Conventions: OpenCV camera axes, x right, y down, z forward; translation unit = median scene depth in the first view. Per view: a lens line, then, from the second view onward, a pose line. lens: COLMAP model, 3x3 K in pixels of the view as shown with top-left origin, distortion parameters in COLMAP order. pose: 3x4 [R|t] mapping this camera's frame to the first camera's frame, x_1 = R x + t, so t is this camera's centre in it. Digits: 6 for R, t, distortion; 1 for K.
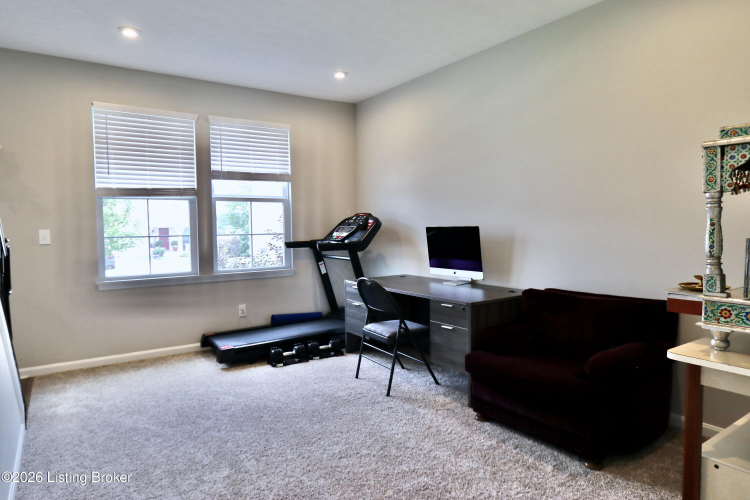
lens RADIAL K [[457.5, 0, 375.5], [0, 457.5, 249.9], [0, 0, 1]] dist [-0.008453, -0.000407]
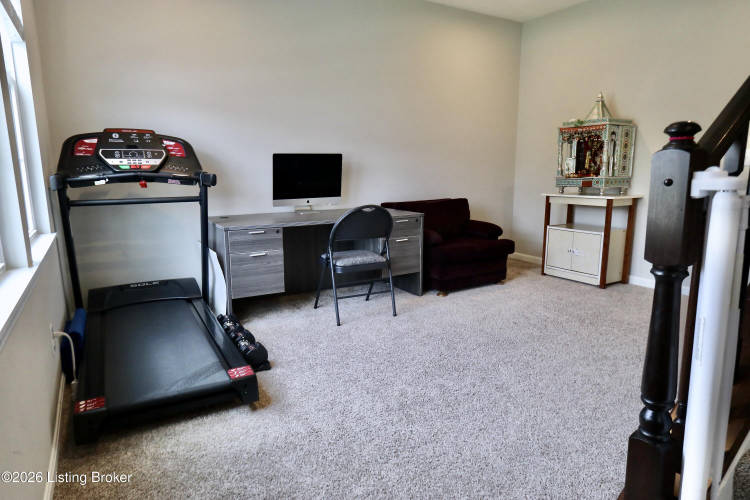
lens RADIAL K [[457.5, 0, 376.2], [0, 457.5, 248.2], [0, 0, 1]] dist [-0.008453, -0.000407]
pose [[0.029421, -0.161621, 0.986414, -0.835737], [0.042288, 0.986159, 0.160318, -0.002067], [-0.998672, 0.036997, 0.035848, 0.849911]]
